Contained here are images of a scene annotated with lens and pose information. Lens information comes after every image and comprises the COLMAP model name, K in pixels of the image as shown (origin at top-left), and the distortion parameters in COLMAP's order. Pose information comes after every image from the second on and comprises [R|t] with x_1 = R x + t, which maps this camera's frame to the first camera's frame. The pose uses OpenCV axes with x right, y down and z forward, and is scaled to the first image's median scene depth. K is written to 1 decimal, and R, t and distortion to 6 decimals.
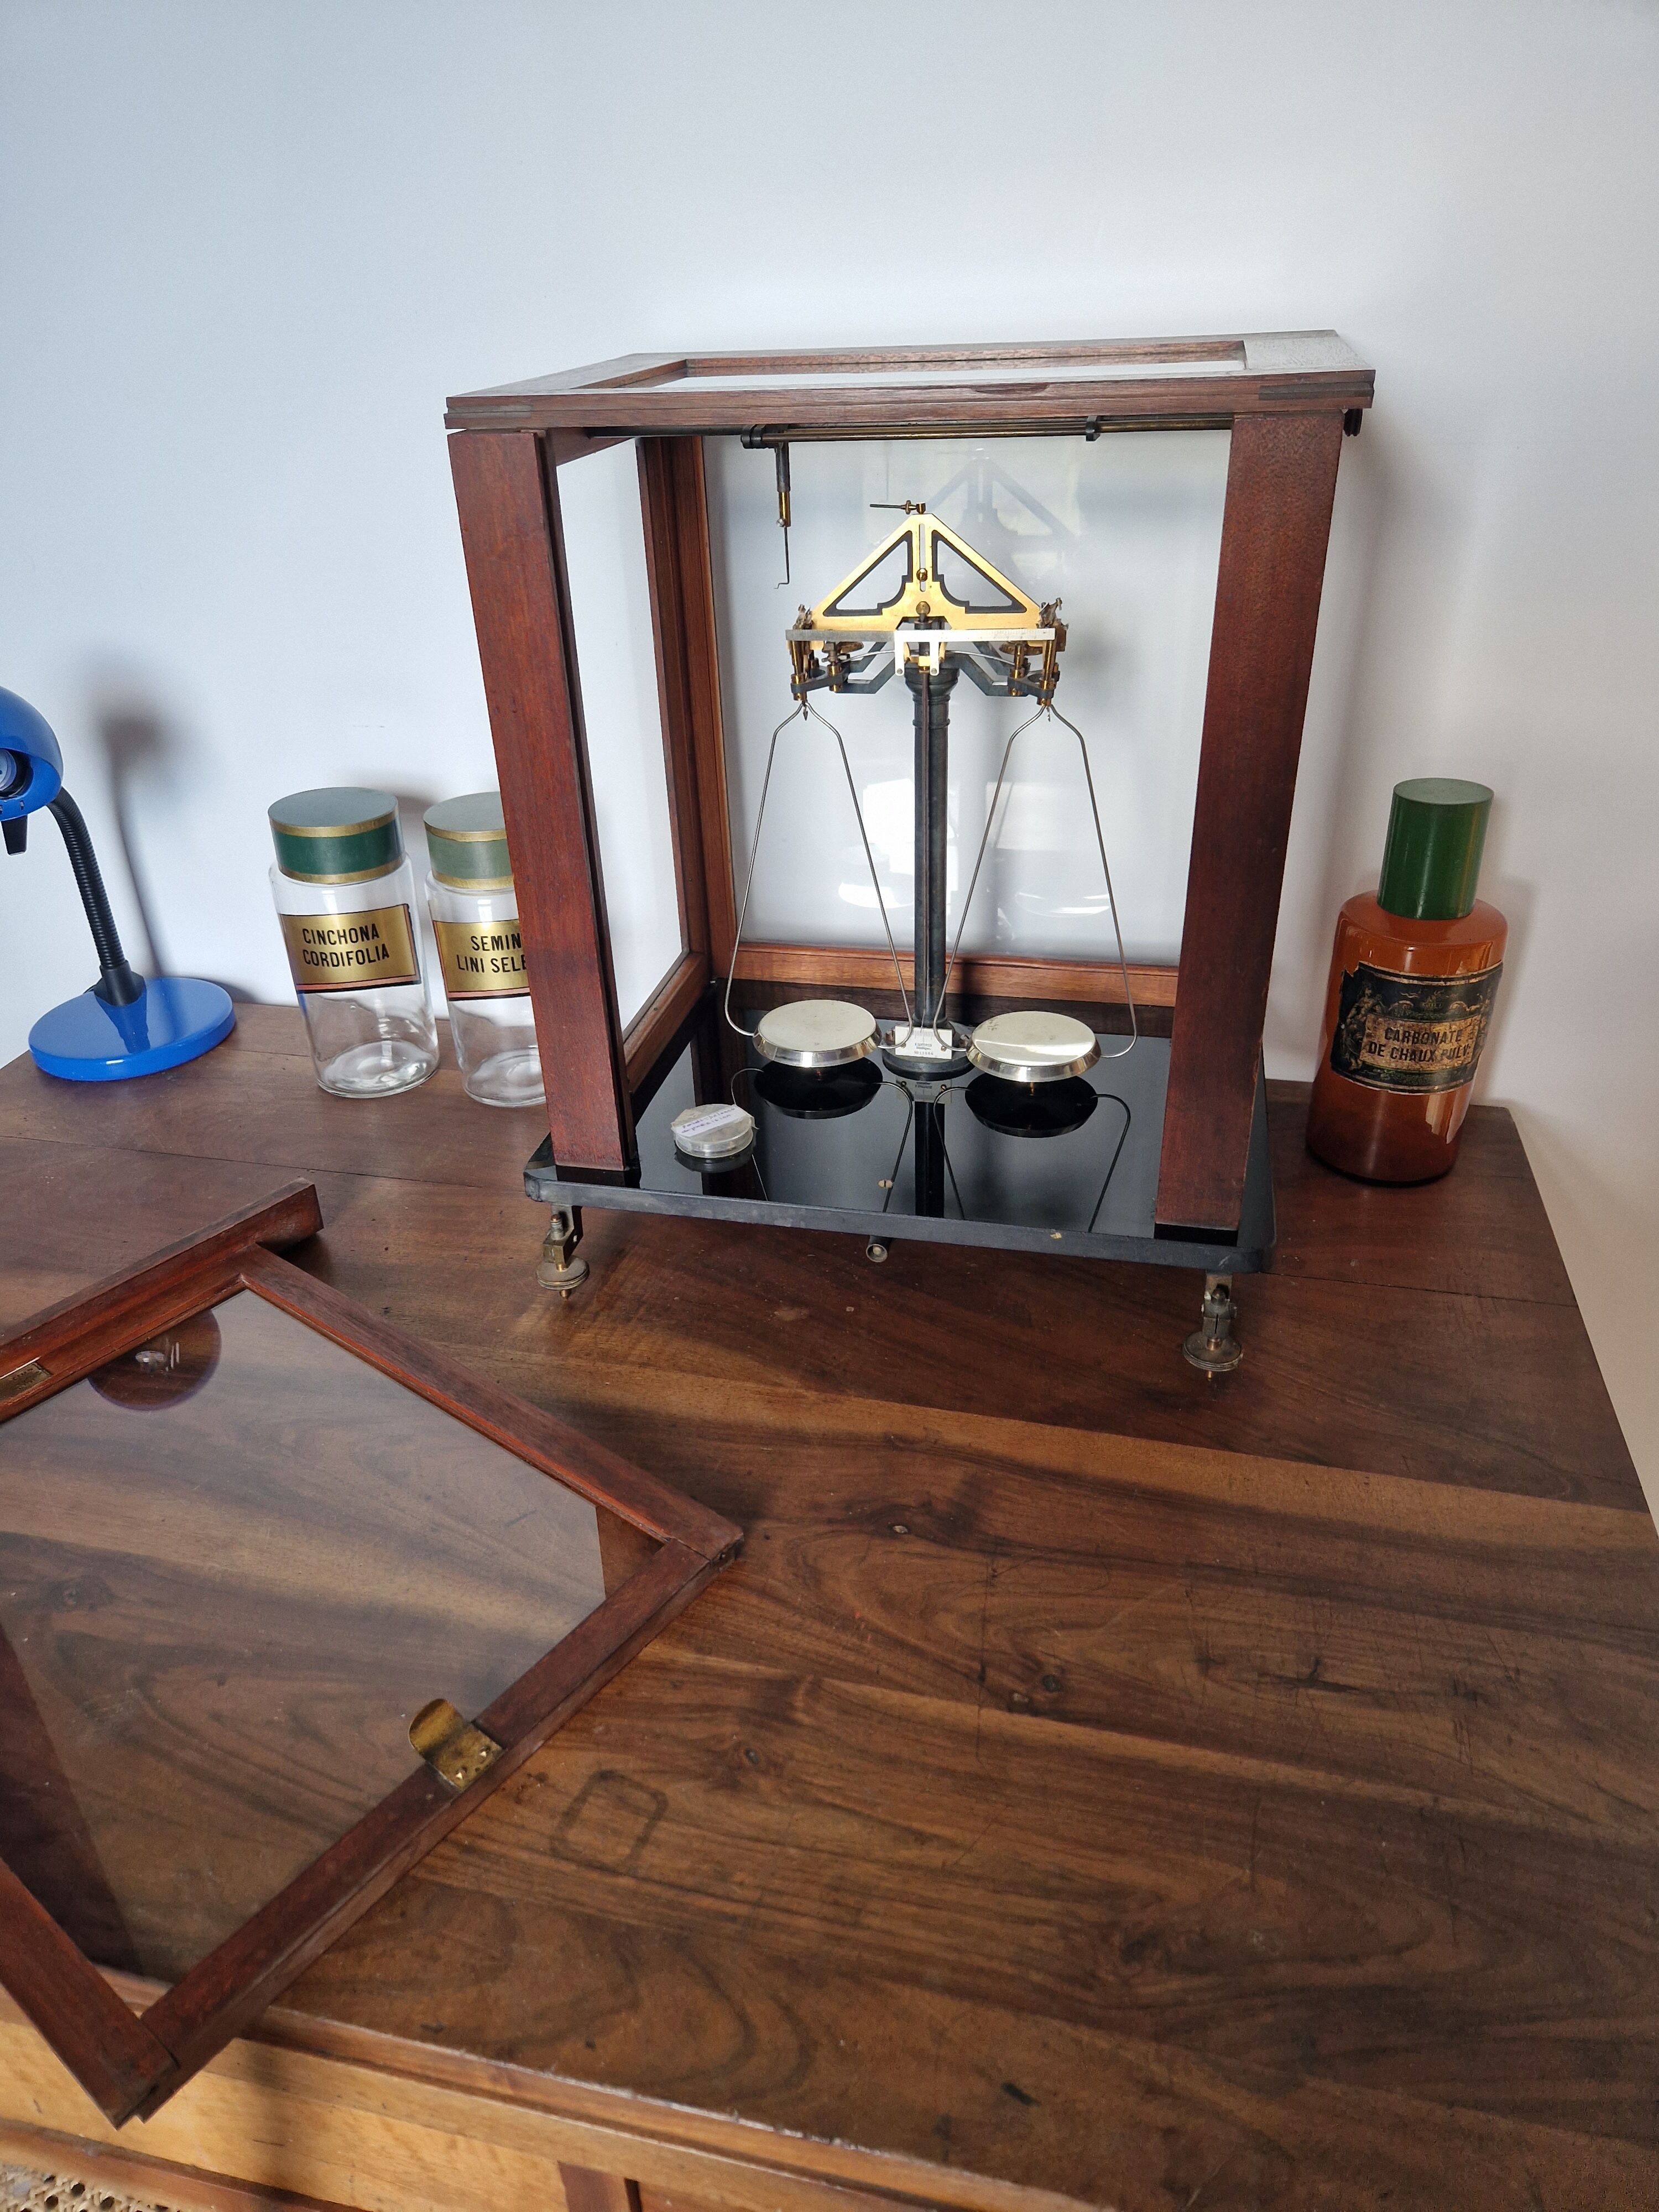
lens RADIAL K [[1489.6, 0, 785.7], [0, 1489.6, 1100.6], [0, 0, 1]] dist [0.061818, -0.057630]
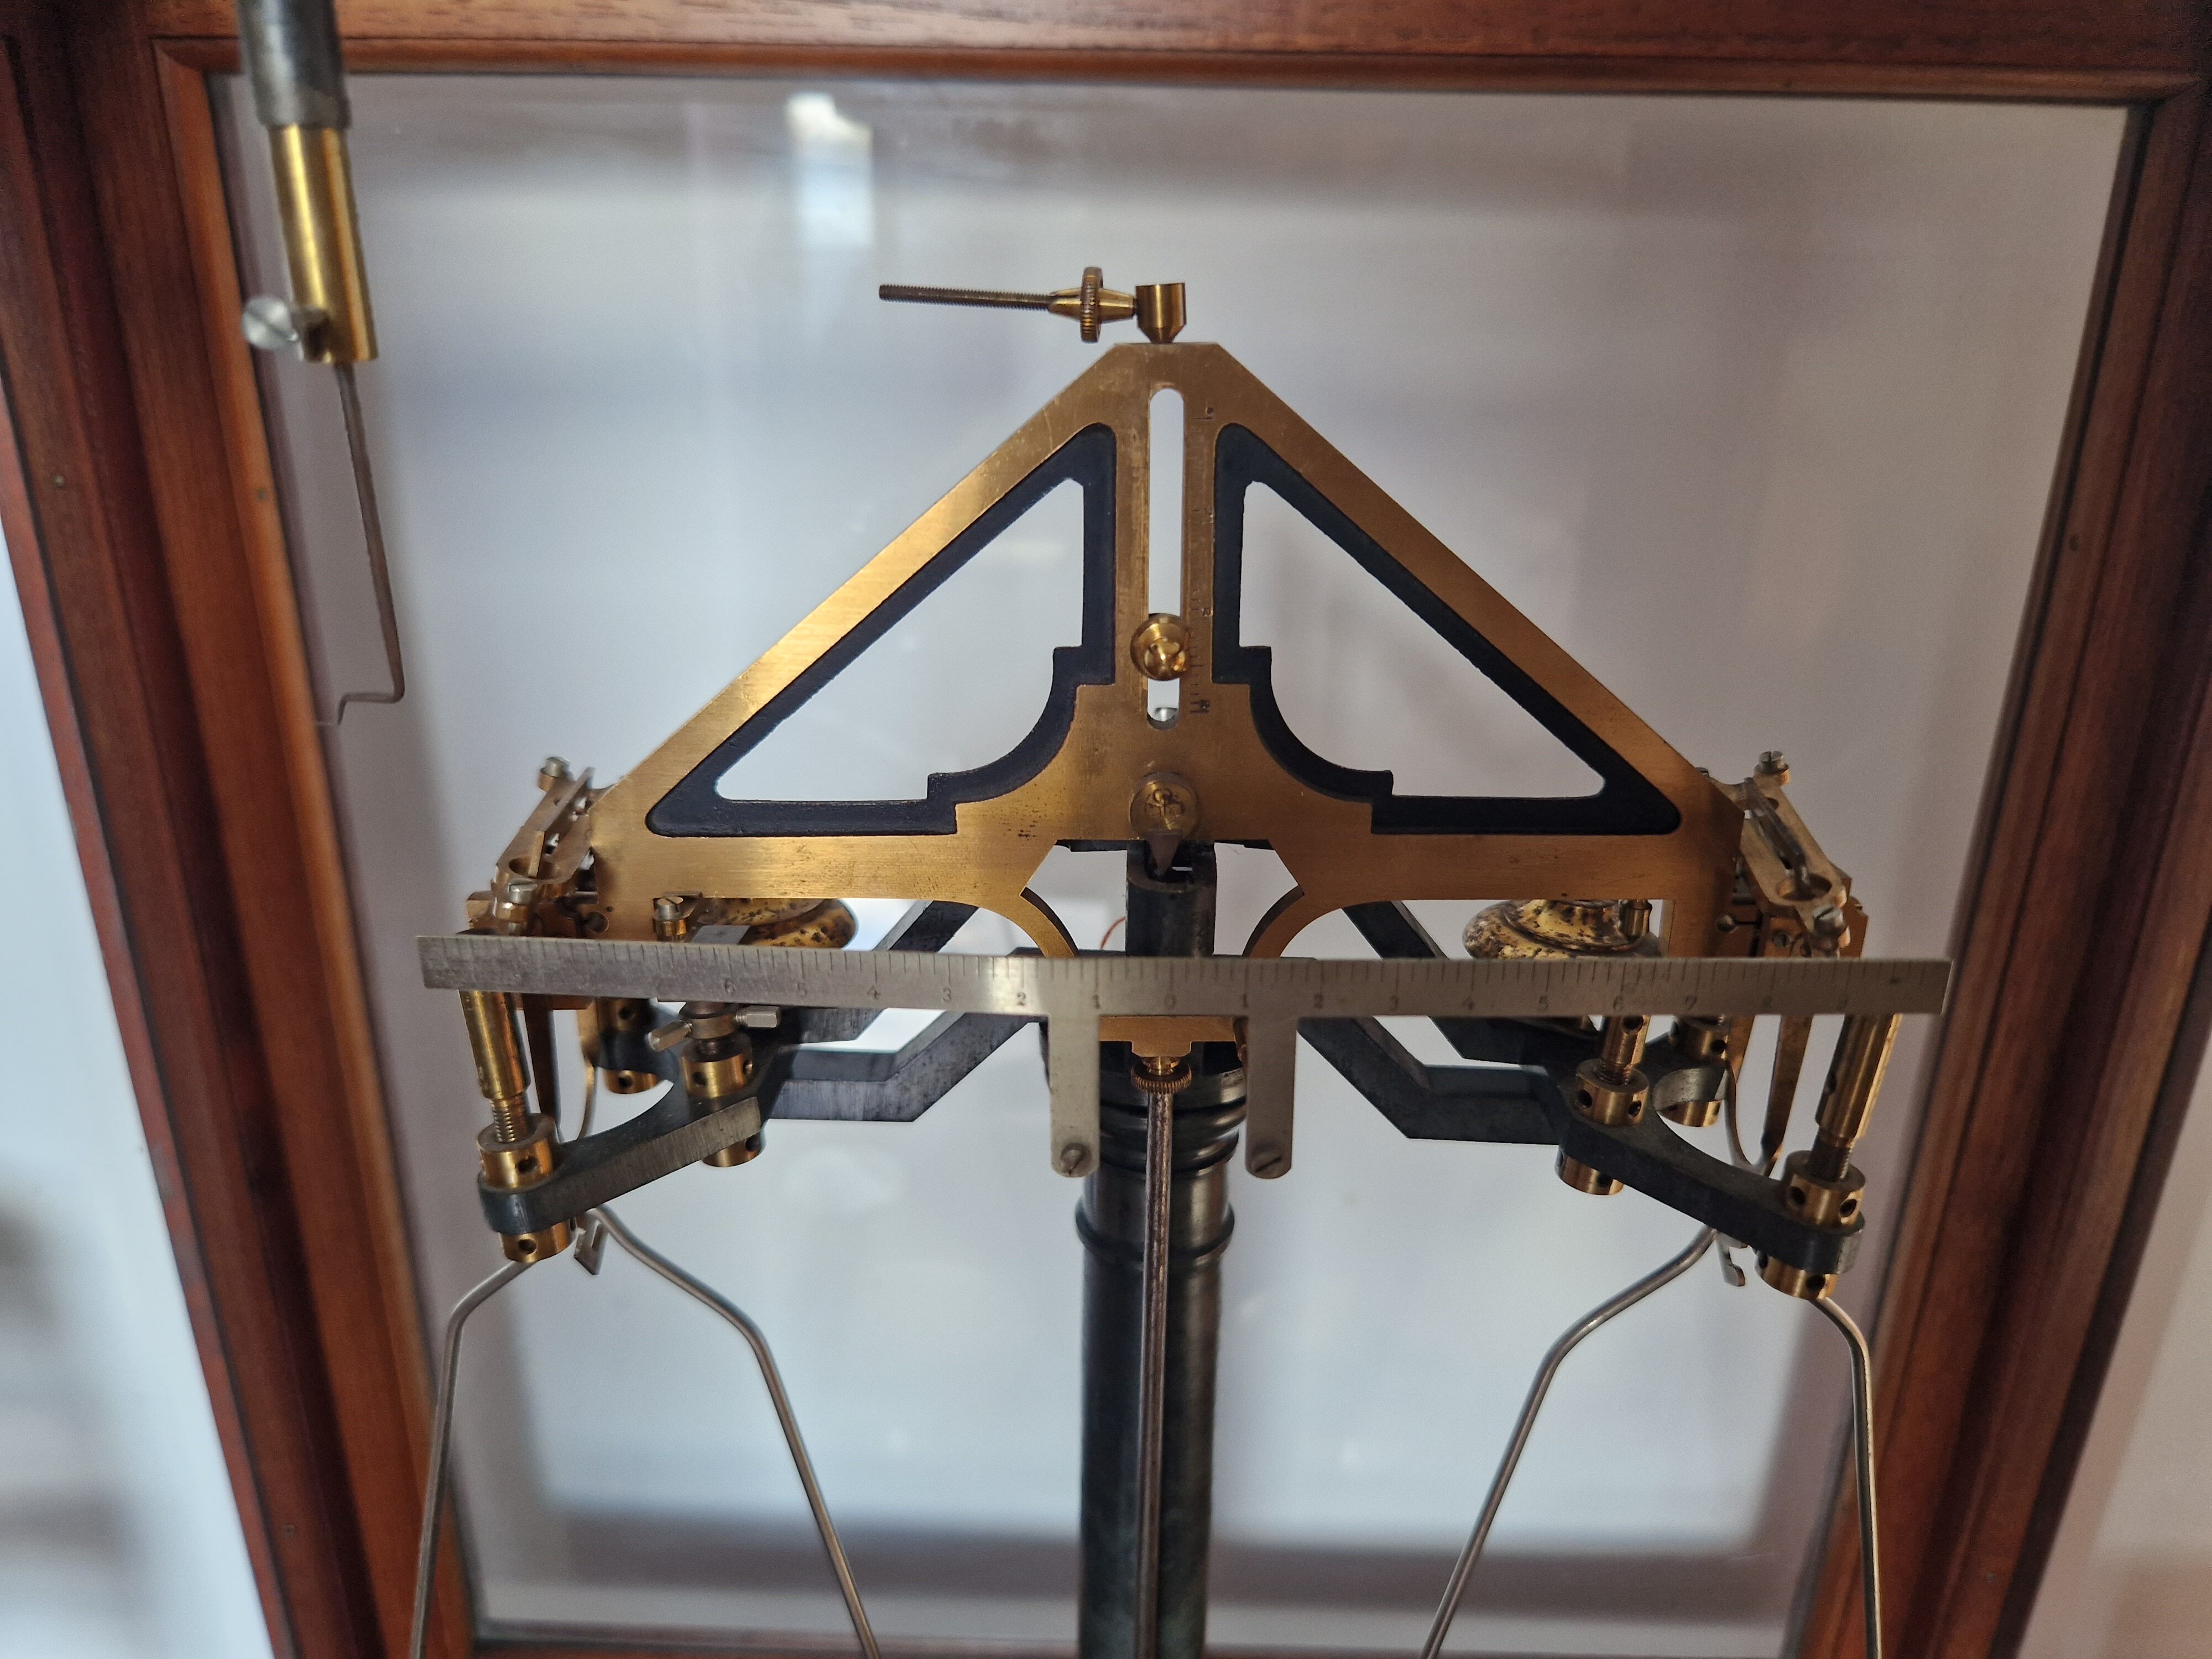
lens RADIAL K [[1489.1, 0, 1106.0], [0, 1489.1, 829.5], [0, 0, 1]] dist [0.036679, 0.000038]
pose [[0.975617, -0.016060, 0.218894, 0.041274], [0.050929, 0.986663, -0.154604, -0.296610], [-0.213491, 0.161982, 0.963423, 0.816035]]
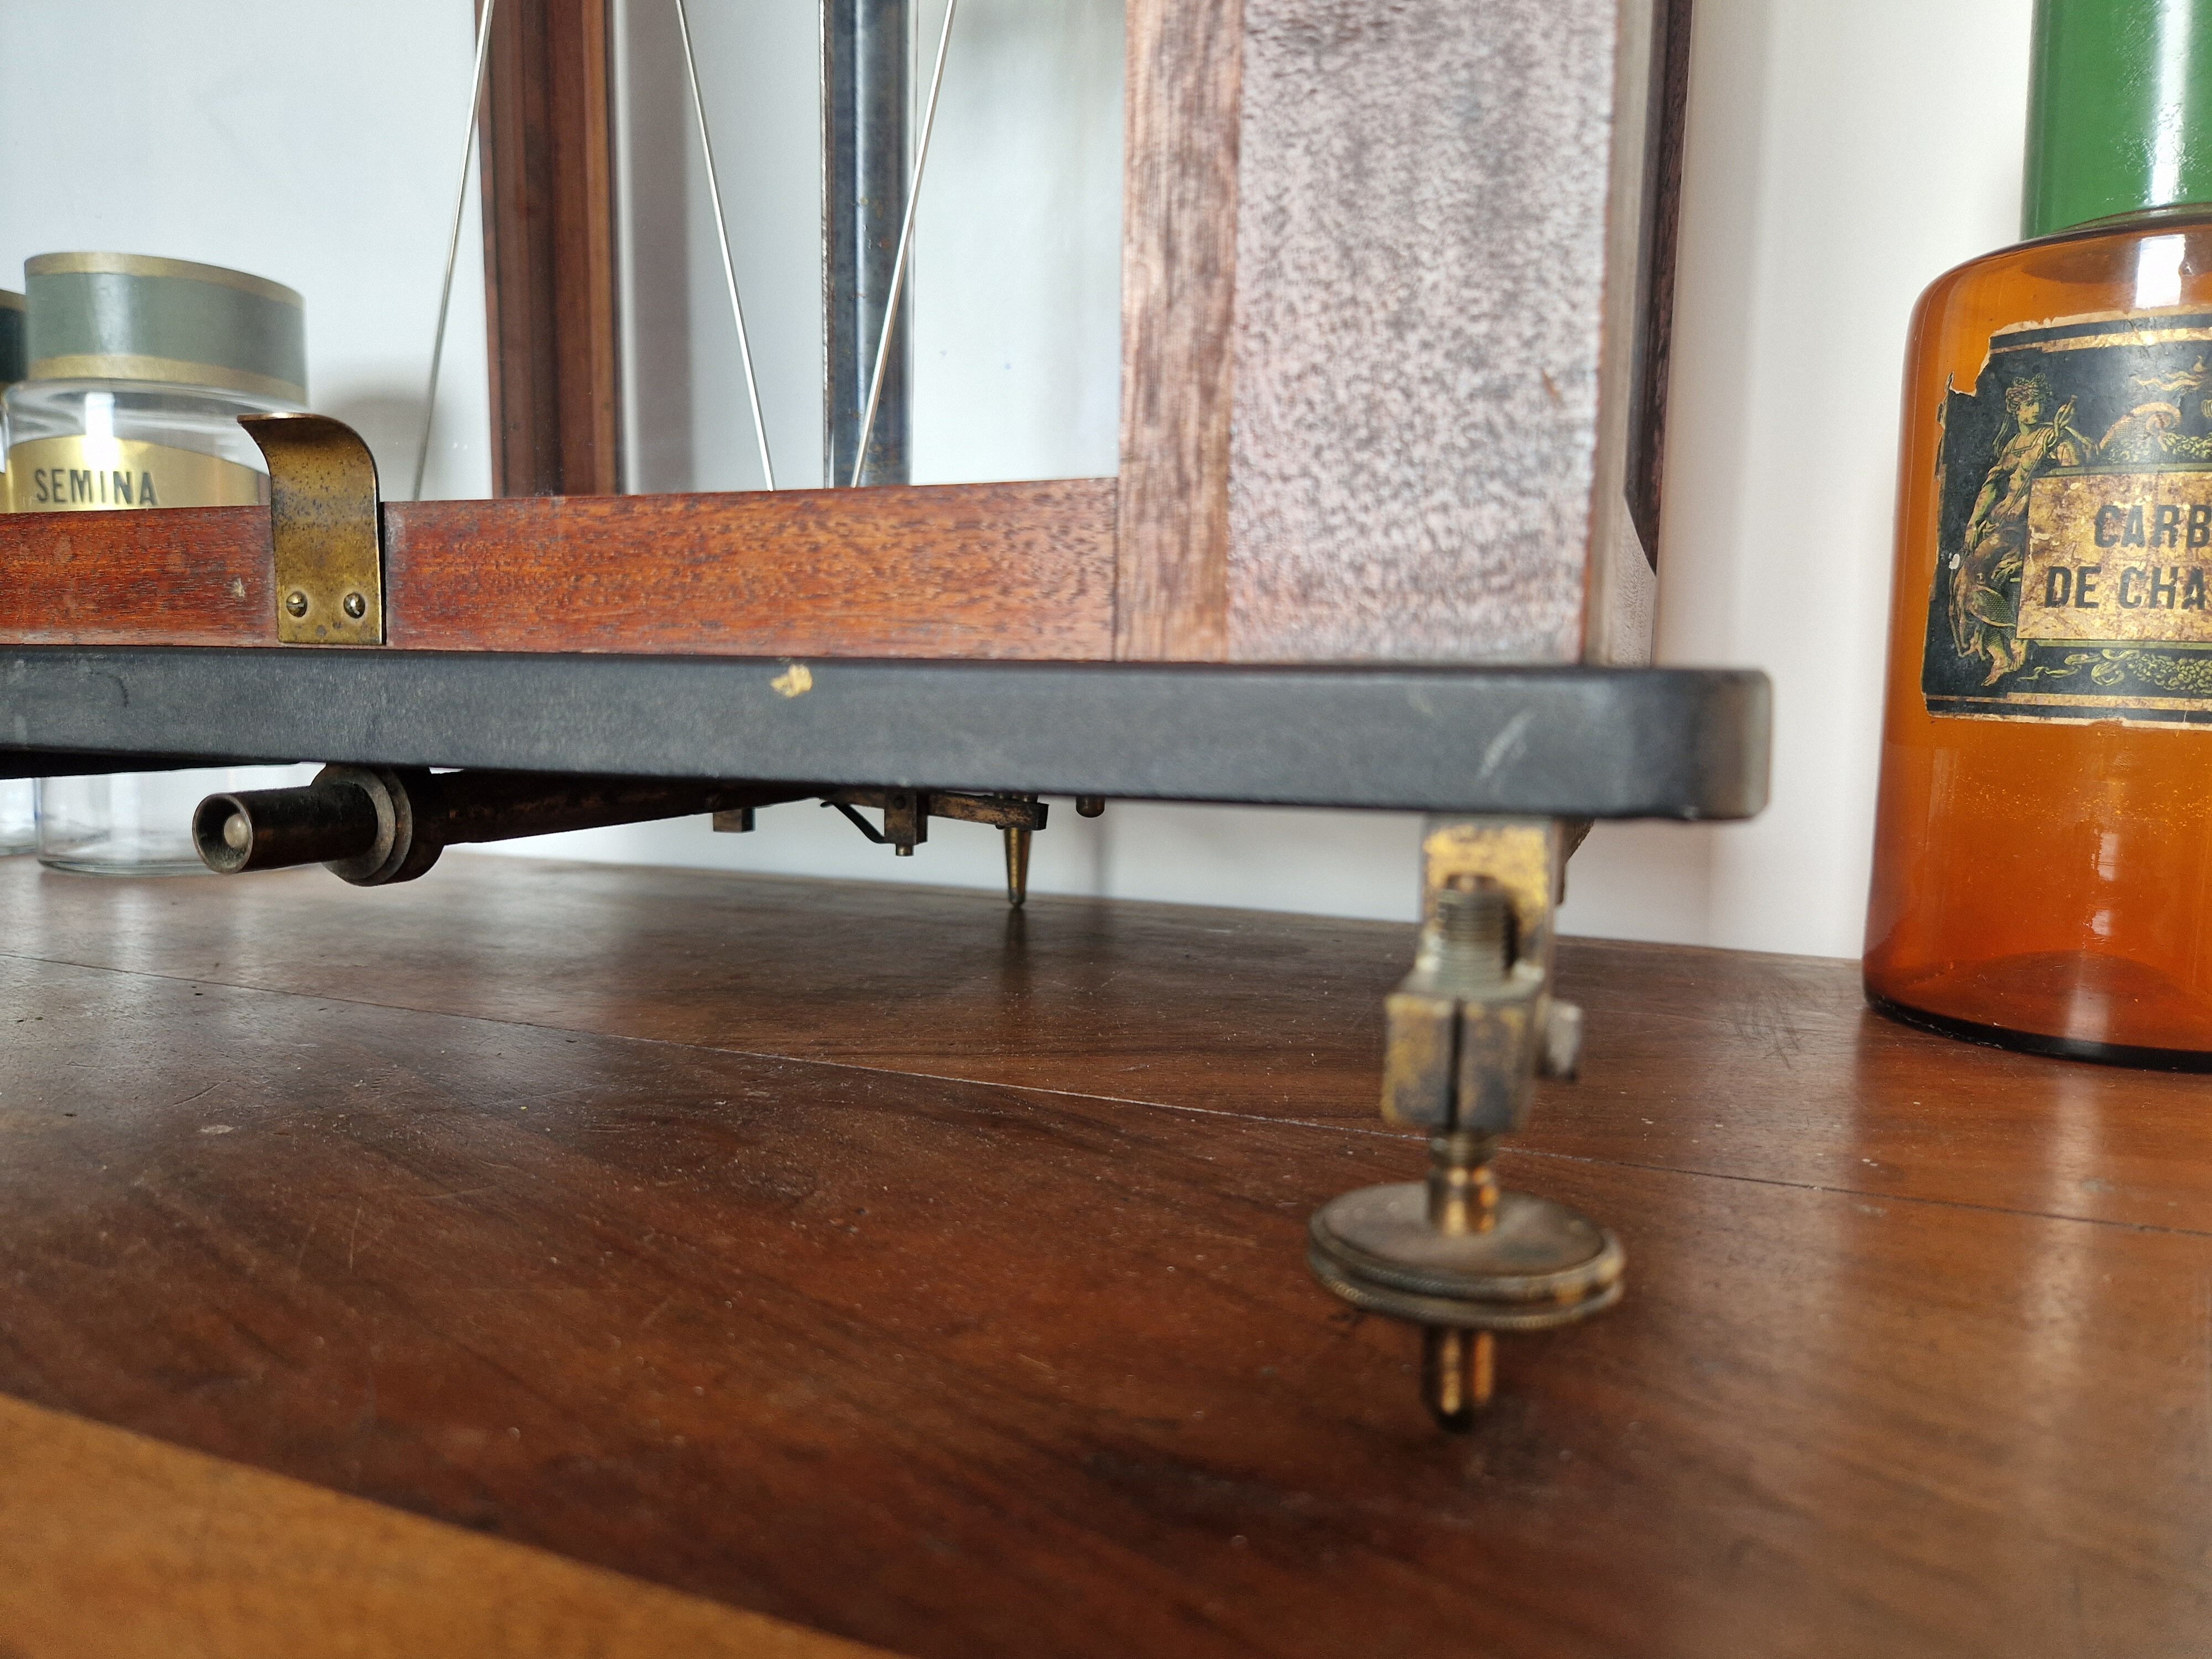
lens RADIAL K [[1489.1, 0, 1106.0], [0, 1489.1, 829.5], [0, 0, 1]] dist [0.036679, 0.000038]
pose [[0.989191, 0.074241, -0.126450, 0.254934], [-0.118017, 0.914884, -0.386081, 0.192595], [0.087024, 0.396831, 0.913757, 0.780082]]
